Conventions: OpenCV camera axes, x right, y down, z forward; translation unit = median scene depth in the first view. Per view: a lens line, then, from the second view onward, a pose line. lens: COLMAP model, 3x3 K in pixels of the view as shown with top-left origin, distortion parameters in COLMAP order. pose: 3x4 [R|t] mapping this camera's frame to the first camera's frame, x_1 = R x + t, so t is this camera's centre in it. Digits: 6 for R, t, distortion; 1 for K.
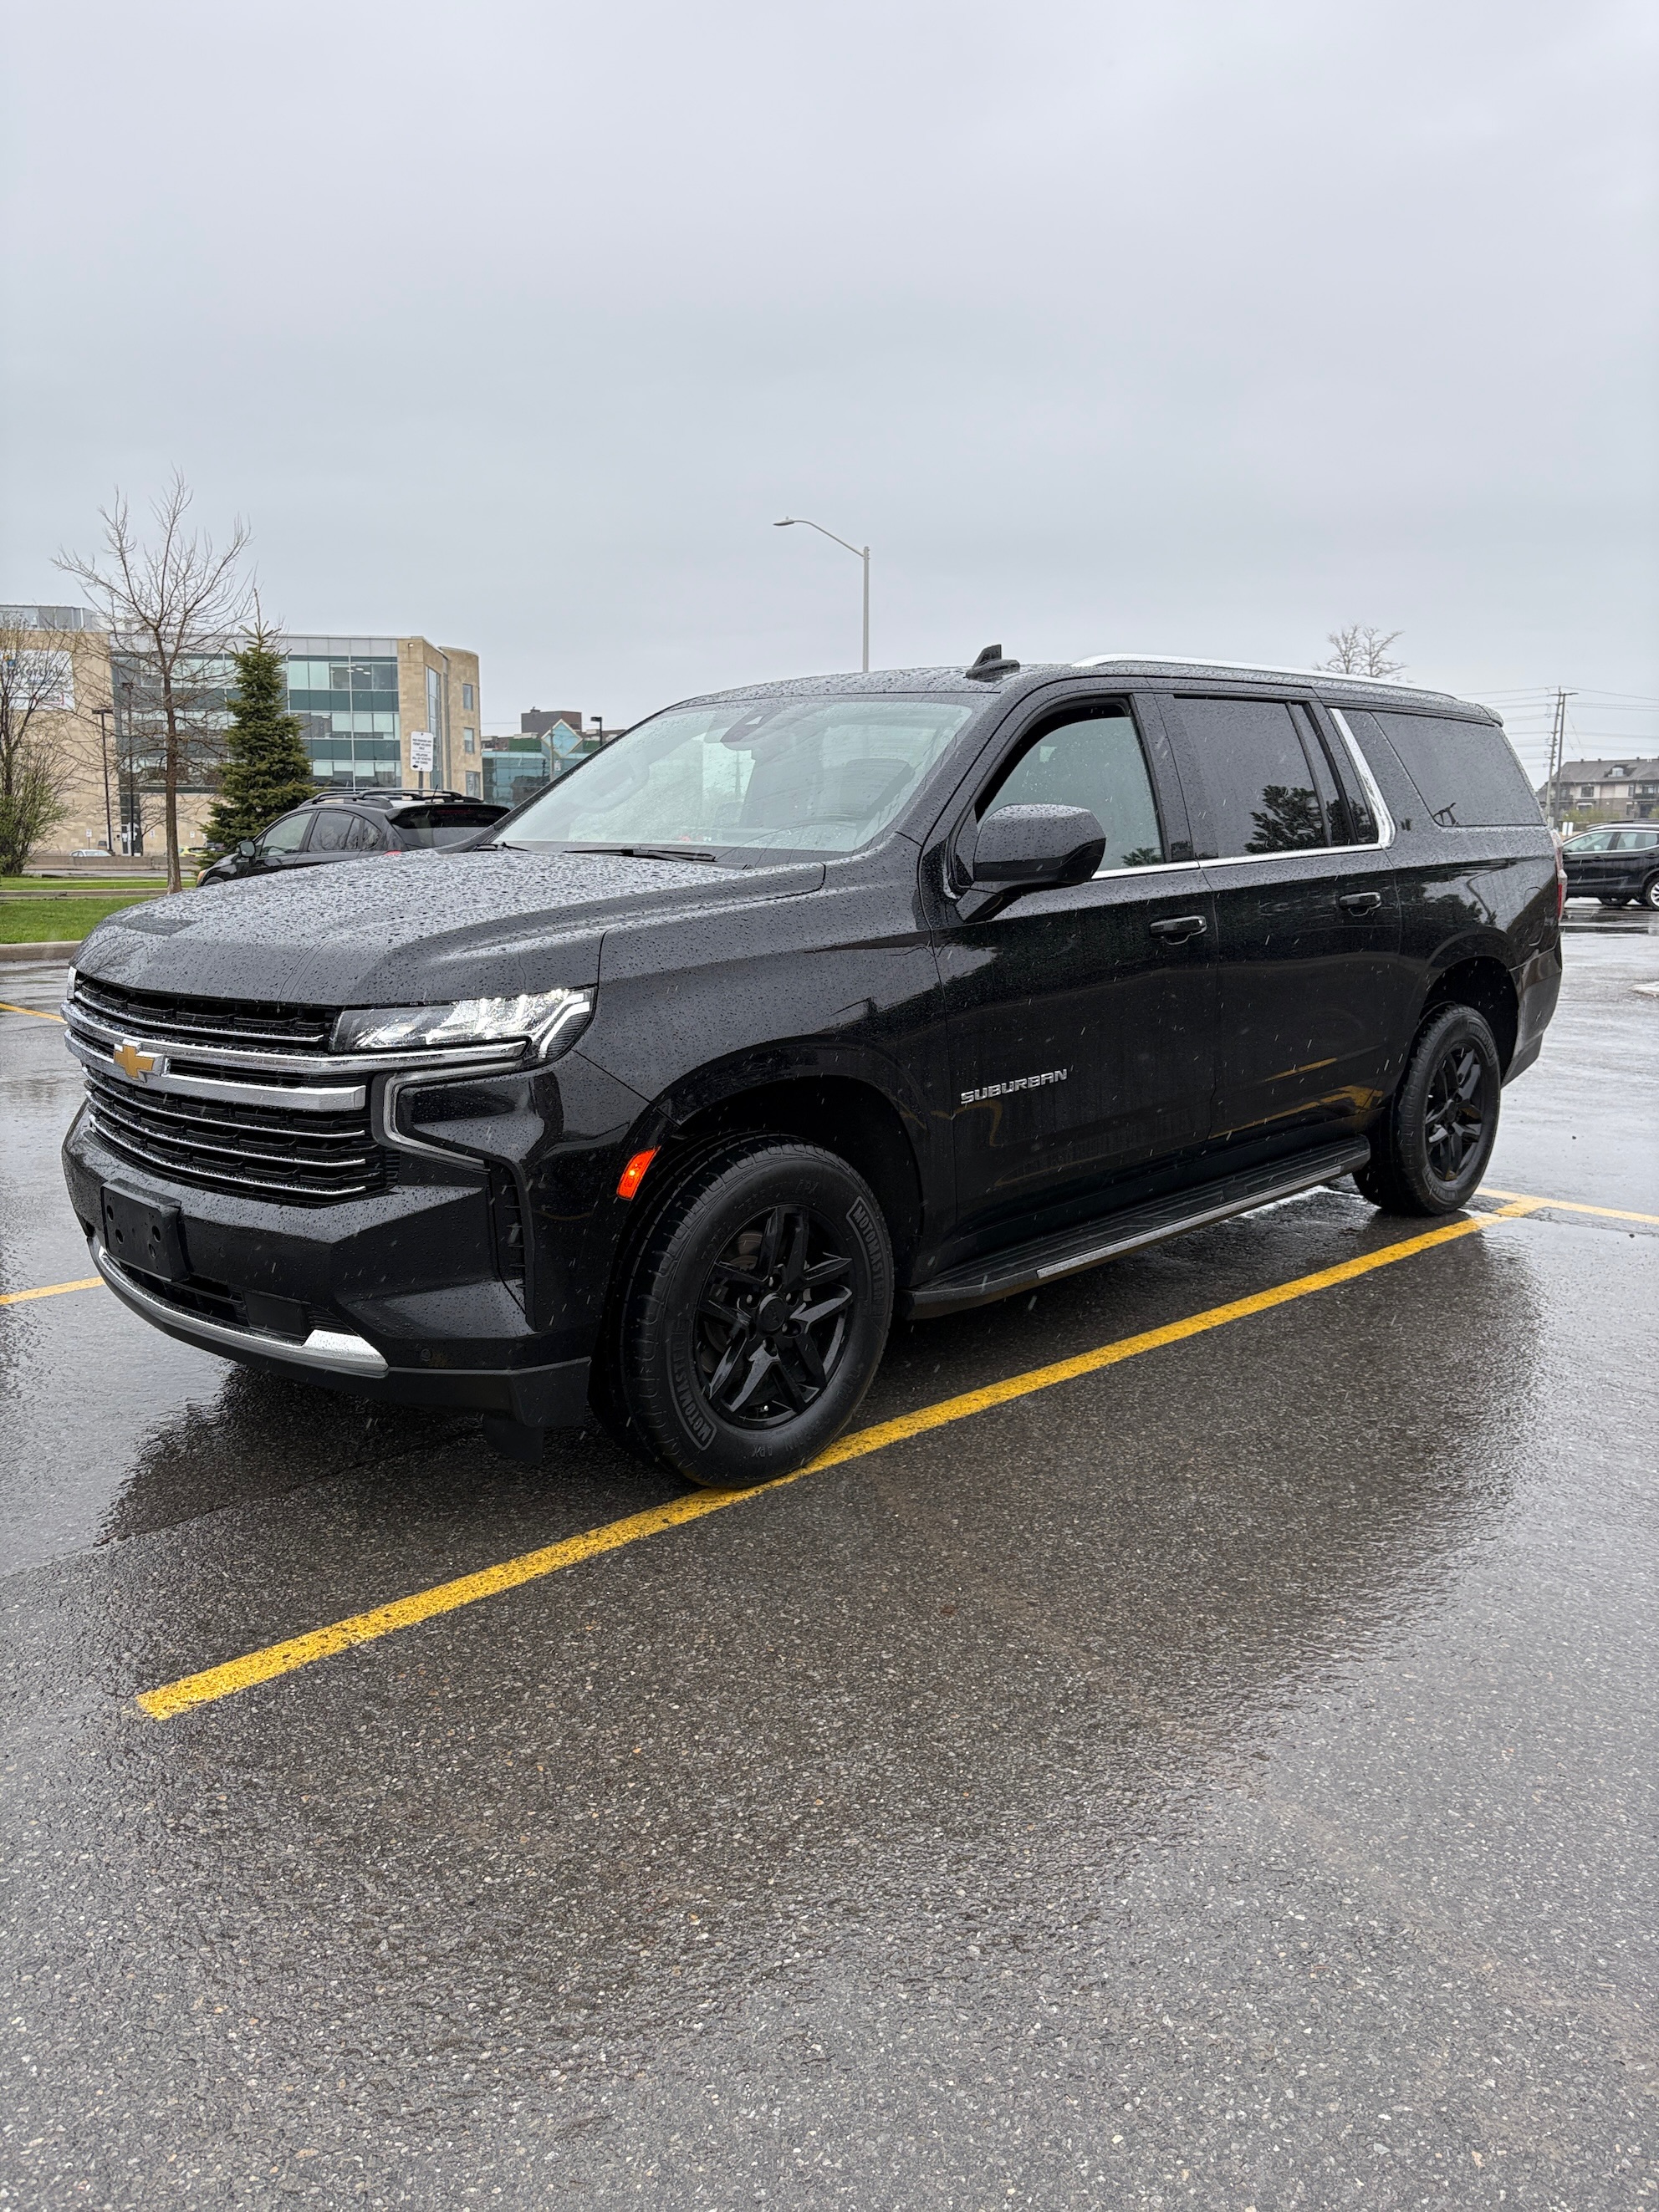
lens RADIAL K [[1689.1, 0, 813.6], [0, 1689.1, 1102.5], [0, 0, 1]] dist [0.024543, 0.023085]
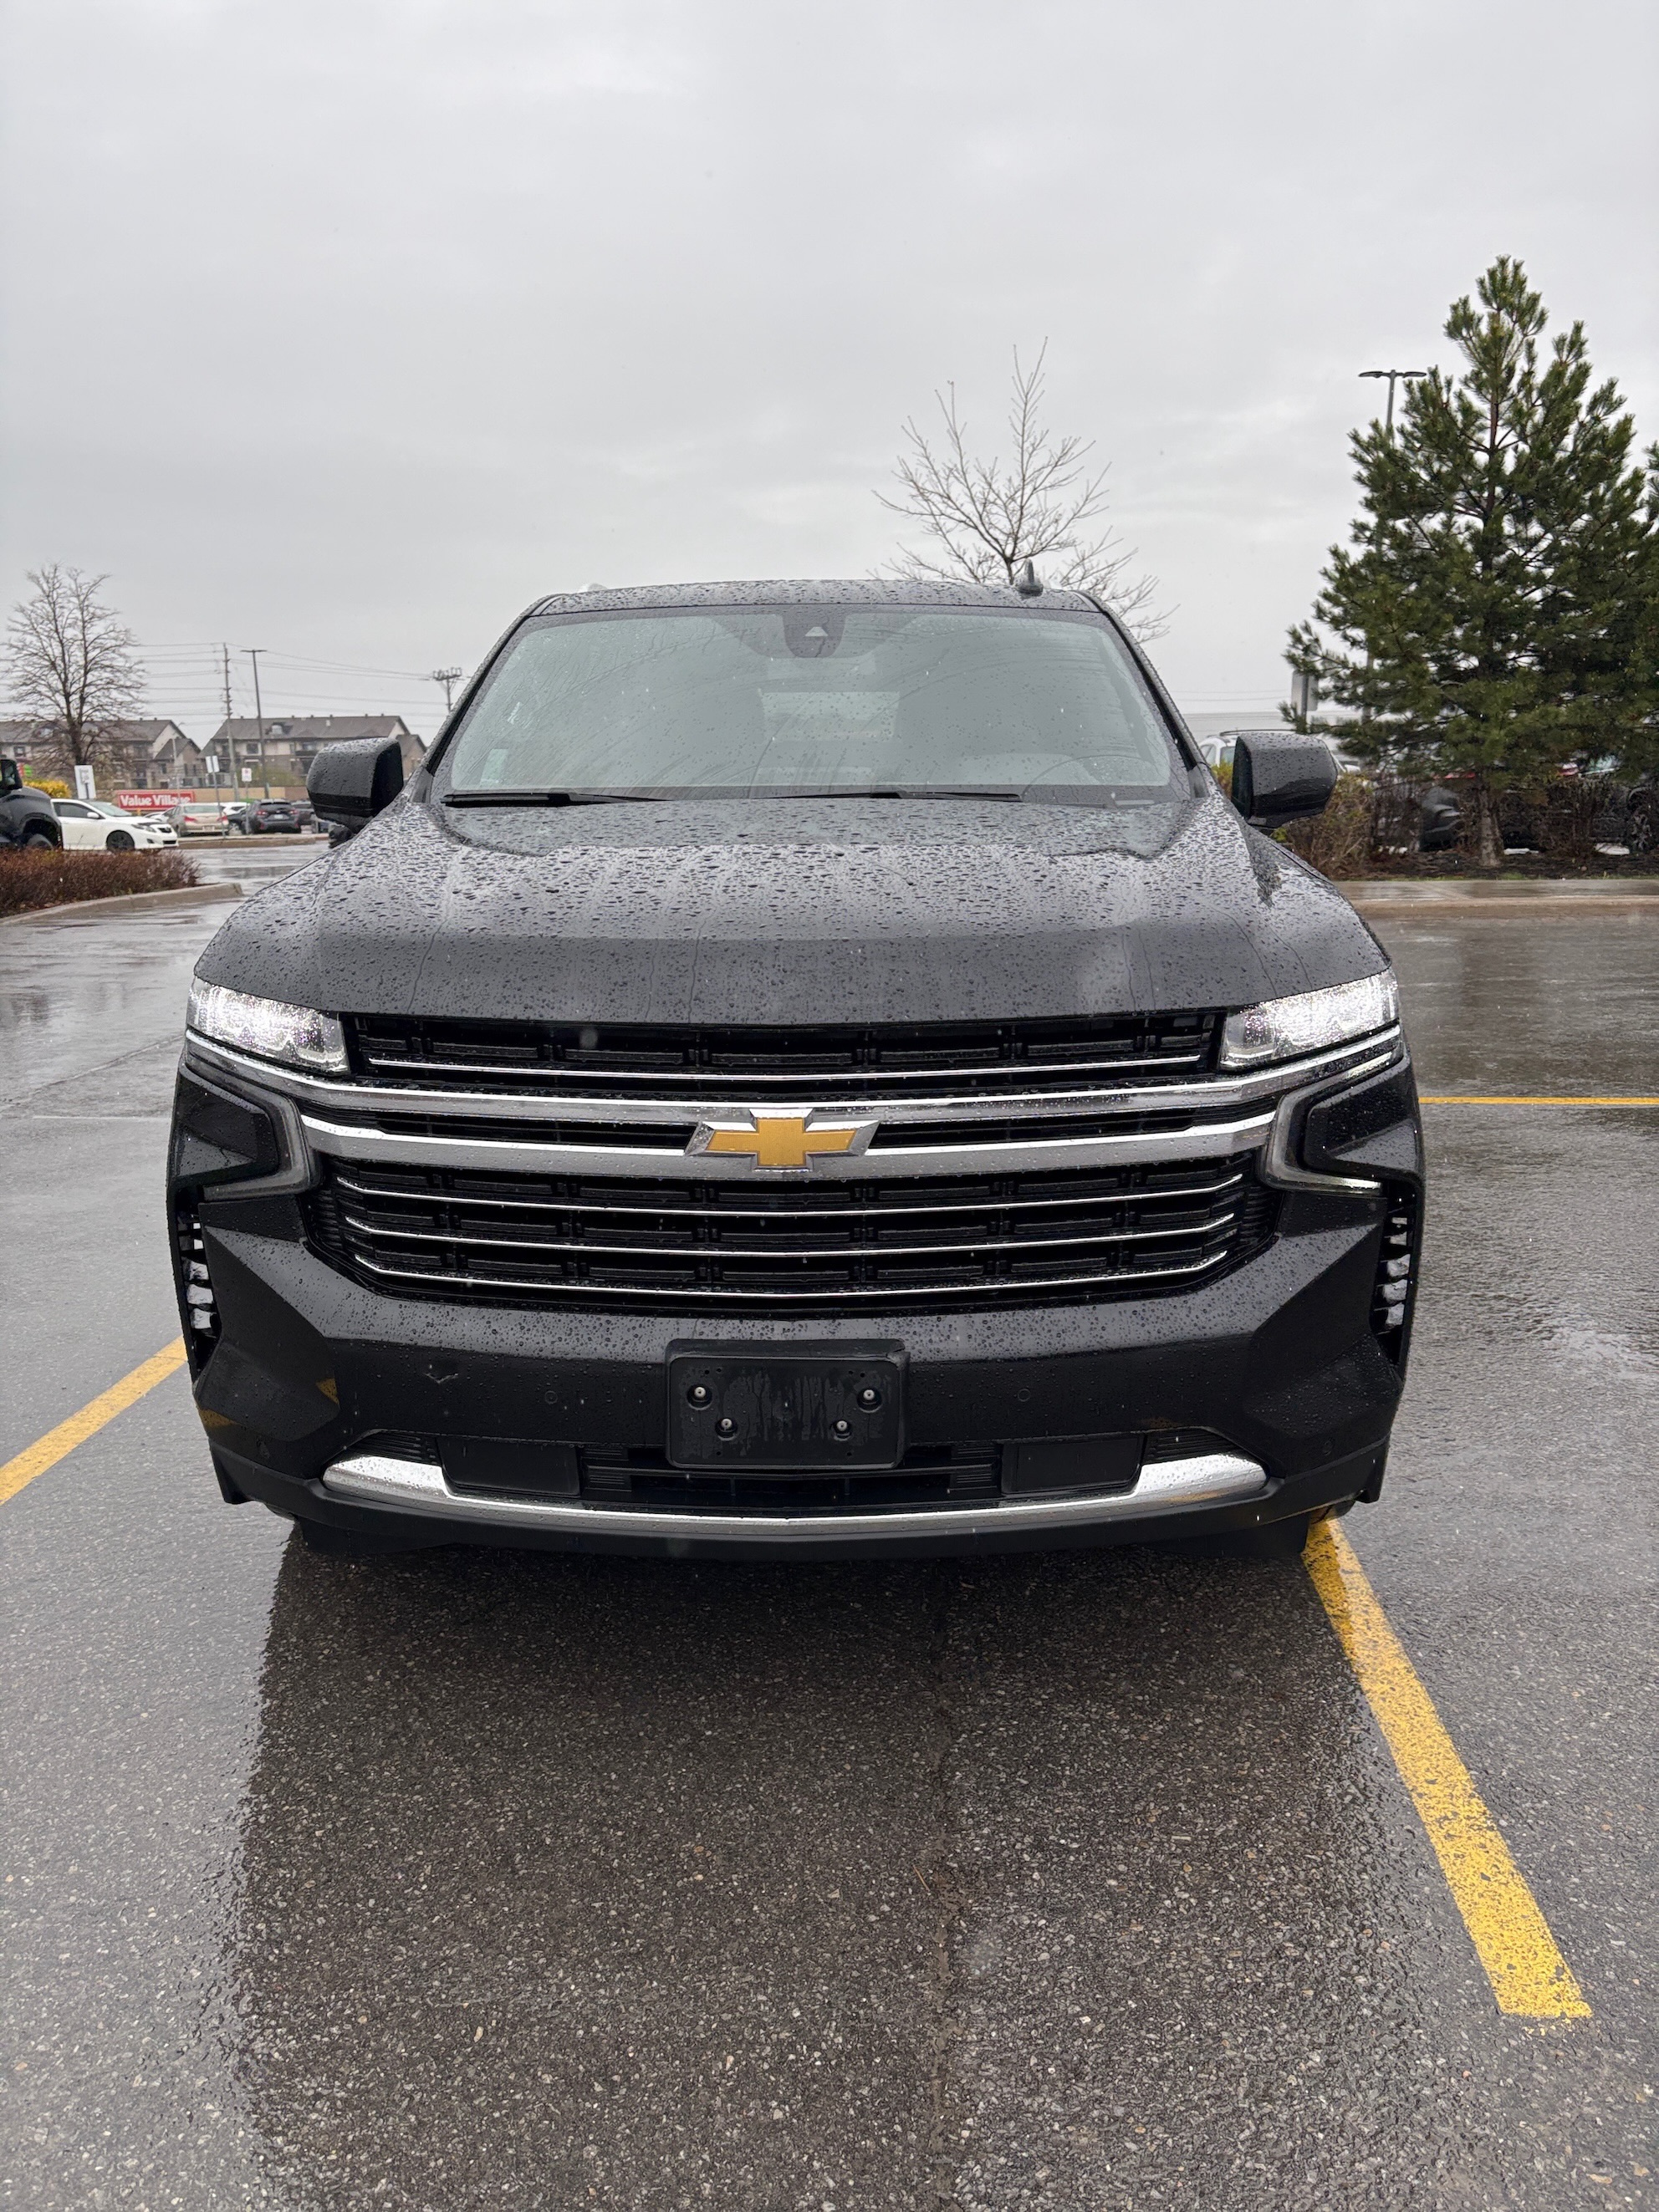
lens RADIAL K [[1689.1, 0, 825.9], [0, 1689.1, 1111.9], [0, 0, 1]] dist [0.024543, 0.023085]
pose [[0.708822, -0.143632, 0.690609, -0.794530], [0.122872, 0.989223, 0.079625, -0.080255], [-0.694603, 0.028416, 0.718832, 0.530302]]
